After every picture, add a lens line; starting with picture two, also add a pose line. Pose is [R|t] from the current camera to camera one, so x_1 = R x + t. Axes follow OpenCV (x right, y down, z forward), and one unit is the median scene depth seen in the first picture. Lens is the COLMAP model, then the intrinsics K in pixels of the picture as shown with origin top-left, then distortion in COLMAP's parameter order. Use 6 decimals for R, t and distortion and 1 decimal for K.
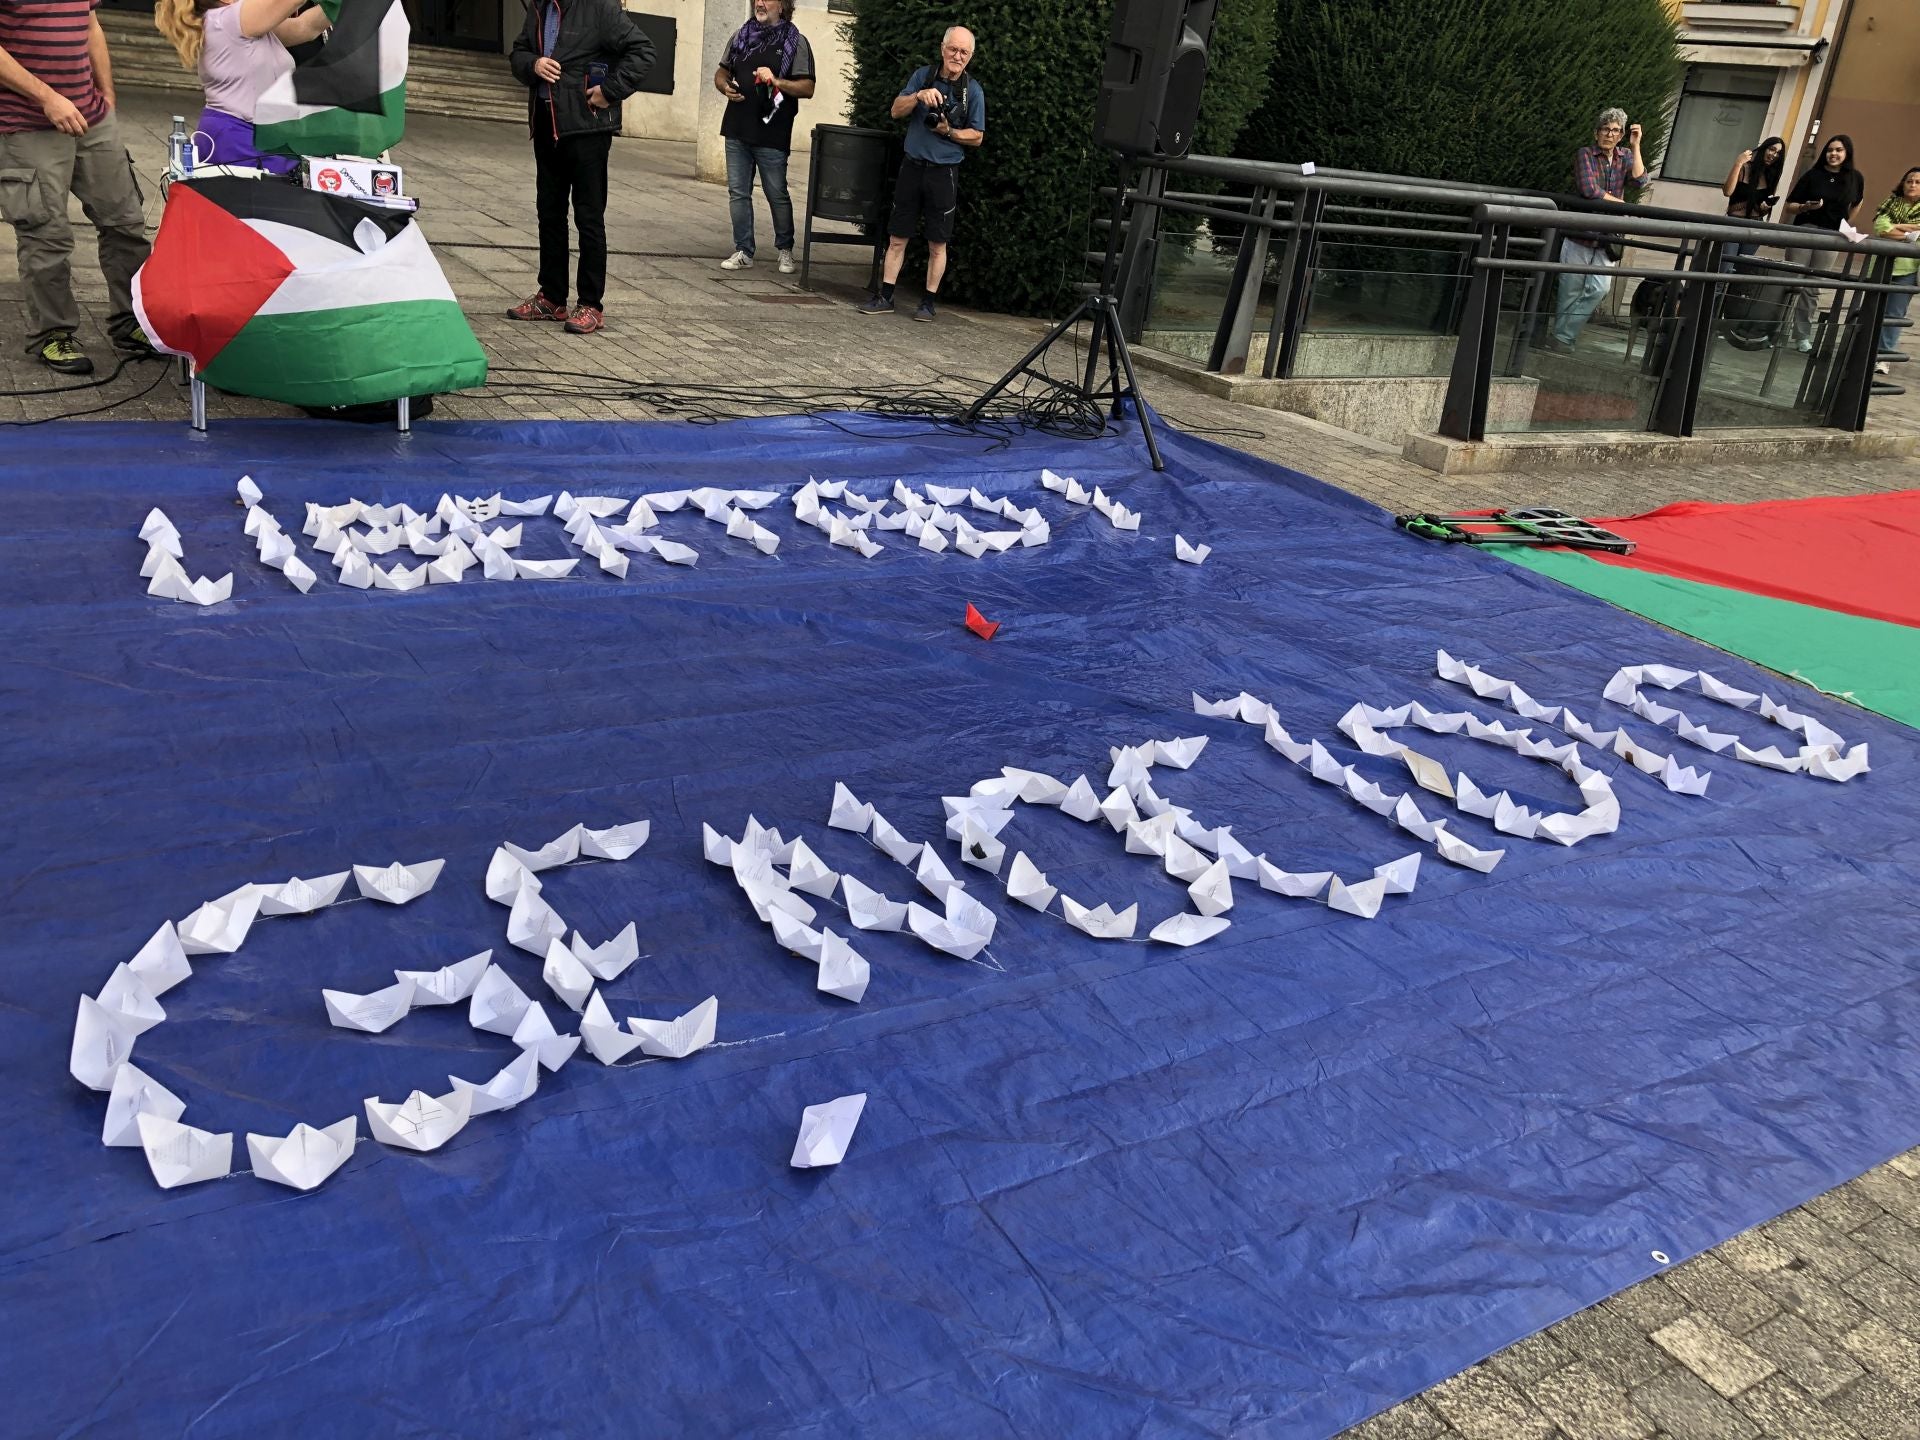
lens RADIAL K [[1575.2, 0, 950.5], [0, 1575.2, 692.5], [0, 0, 1]] dist [0.006890, 0.008913]
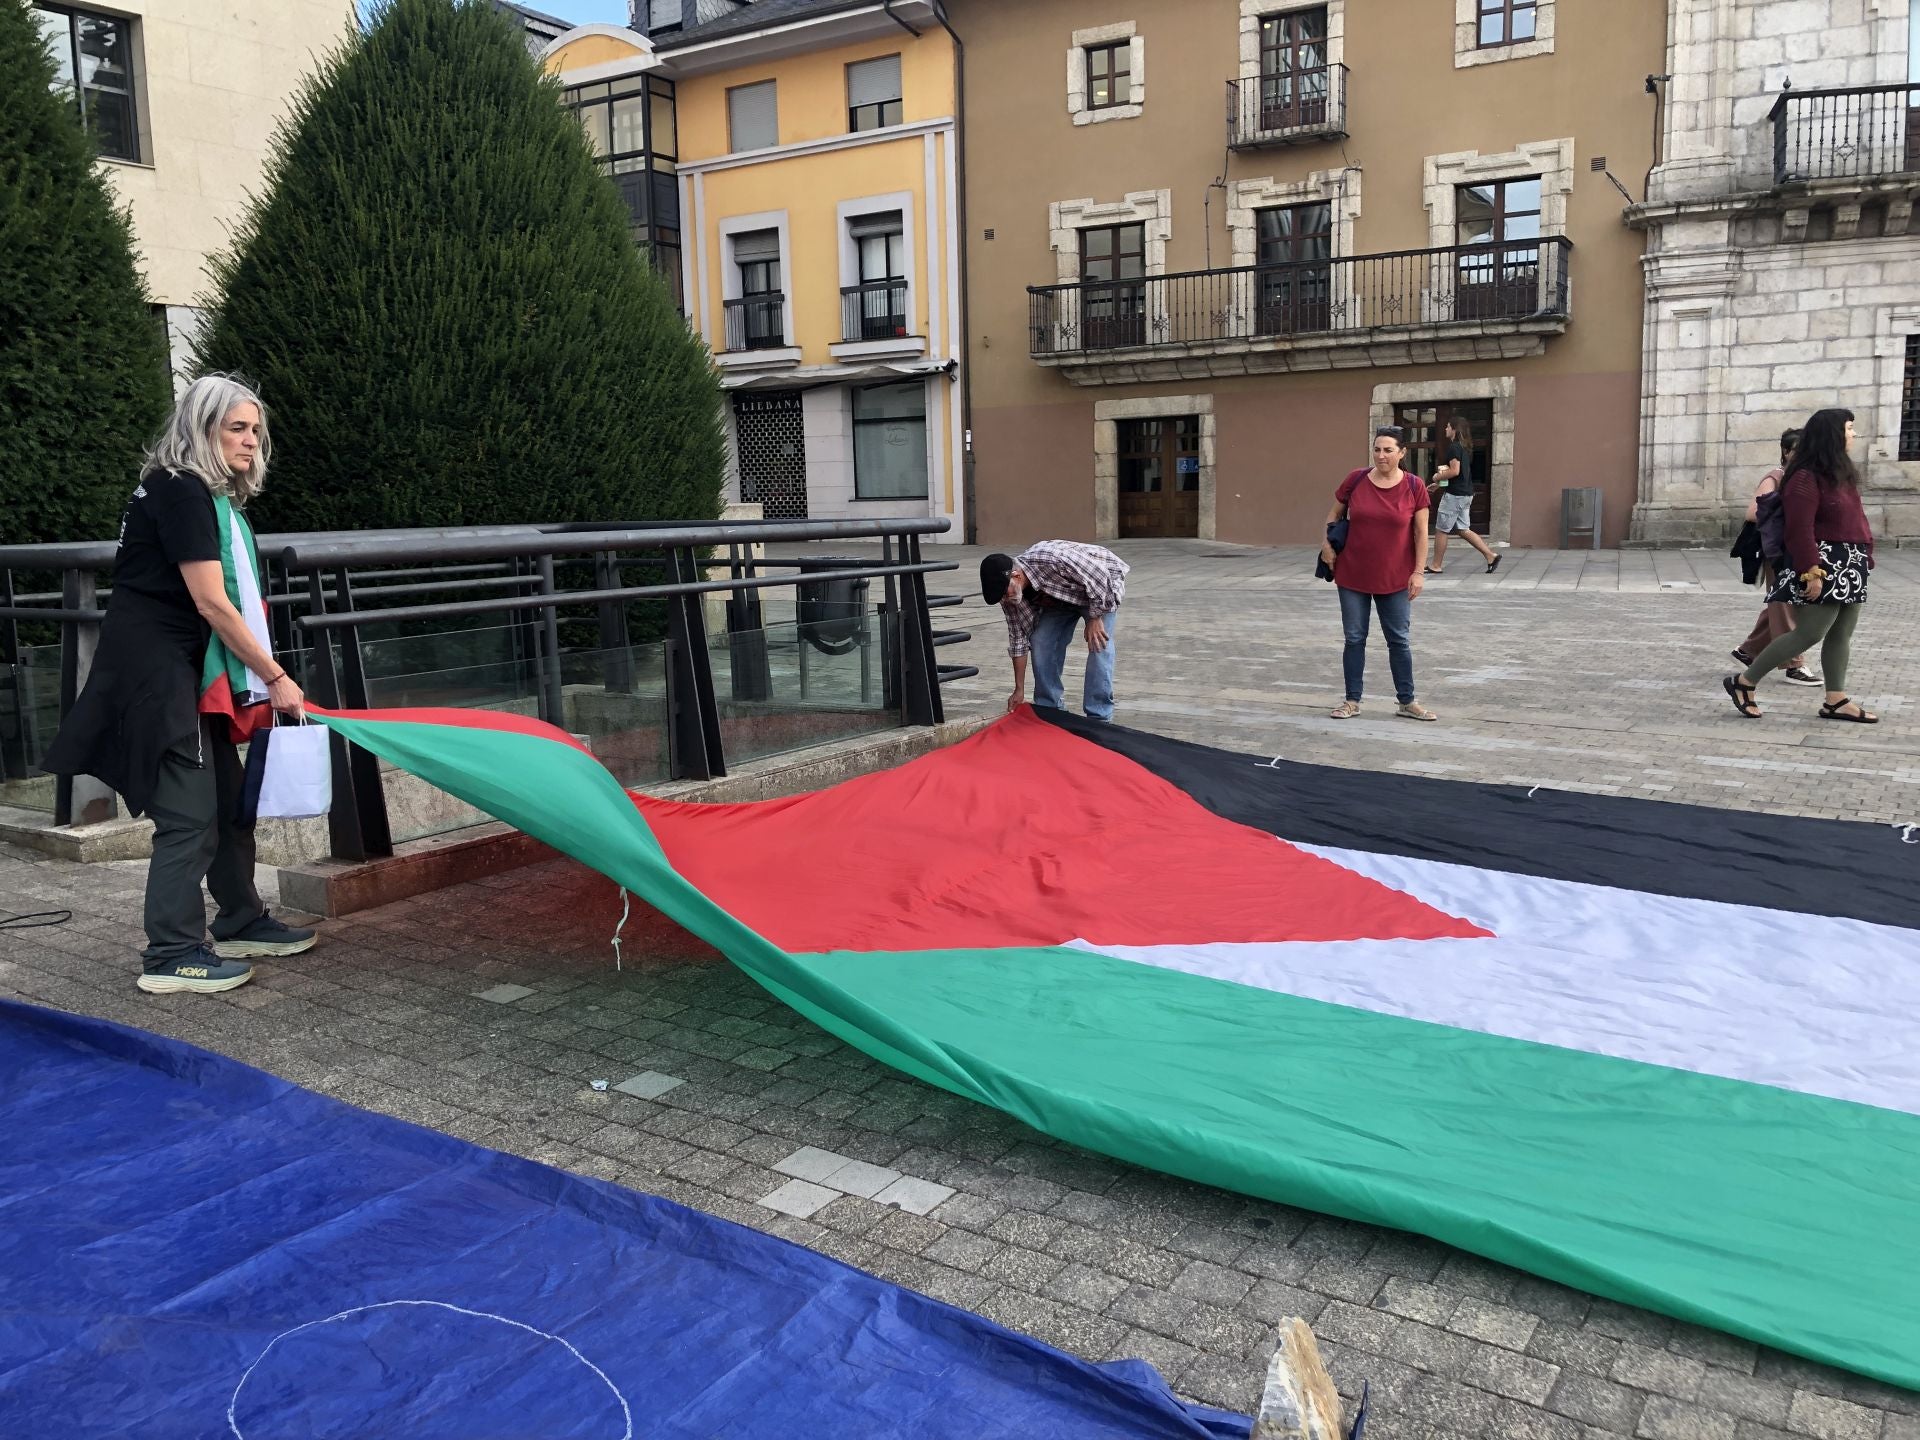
lens RADIAL K [[1458.1, 0, 960.0], [0, 1458.1, 720.0], [0, 0, 1]] dist [-0.026931, -0.000323]
pose [[0.911820, -0.194409, 0.361649, 0.258095], [0.261717, 0.953869, -0.147098, -0.039569], [-0.316369, 0.228776, 0.920637, 0.219717]]
